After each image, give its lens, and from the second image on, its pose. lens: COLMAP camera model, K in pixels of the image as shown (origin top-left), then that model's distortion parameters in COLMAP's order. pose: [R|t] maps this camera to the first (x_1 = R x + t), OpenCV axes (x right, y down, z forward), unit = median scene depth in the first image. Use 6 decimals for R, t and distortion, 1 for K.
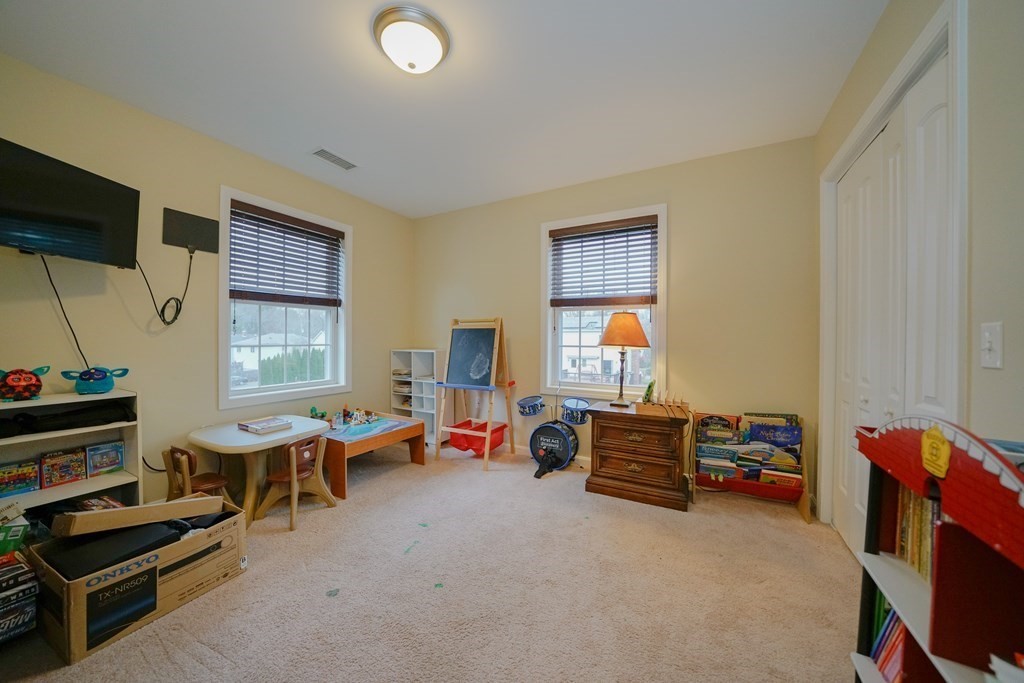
lens RADIAL K [[352.9, 0, 514.9], [0, 352.9, 339.5], [0, 0, 1]] dist [-0.020784, 0.001066]
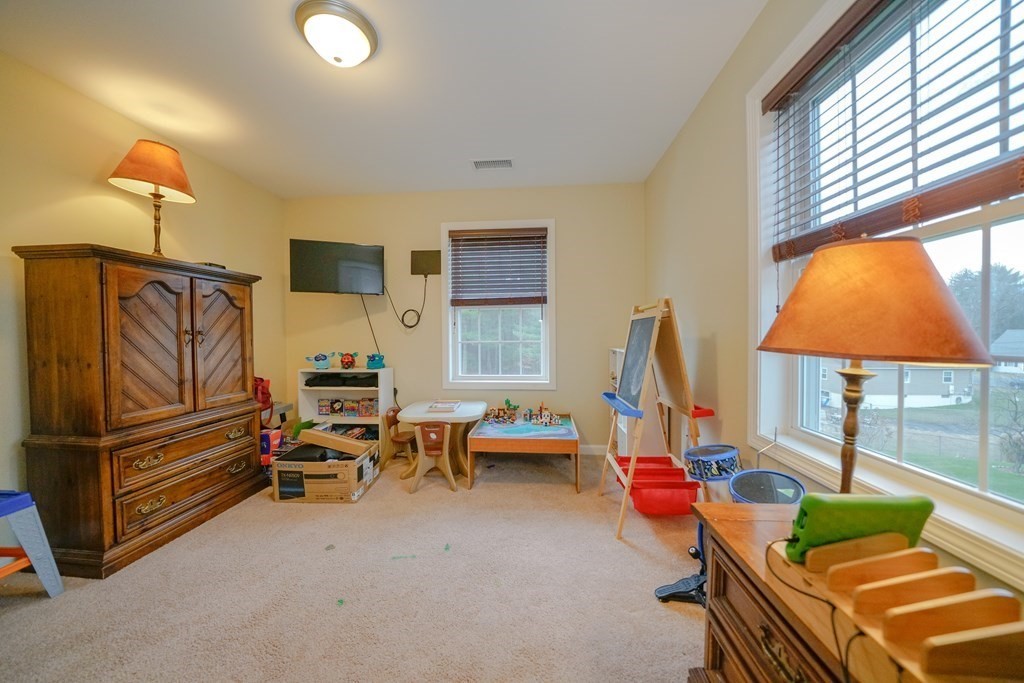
lens RADIAL K [[352.9, 0, 512.6], [0, 352.9, 343.1], [0, 0, 1]] dist [-0.020784, 0.001066]
pose [[0.394158, 0.011022, -0.918976, 0.559628], [0.008467, 0.999842, 0.015623, 0.003087], [0.919004, -0.013939, 0.394003, 0.751079]]
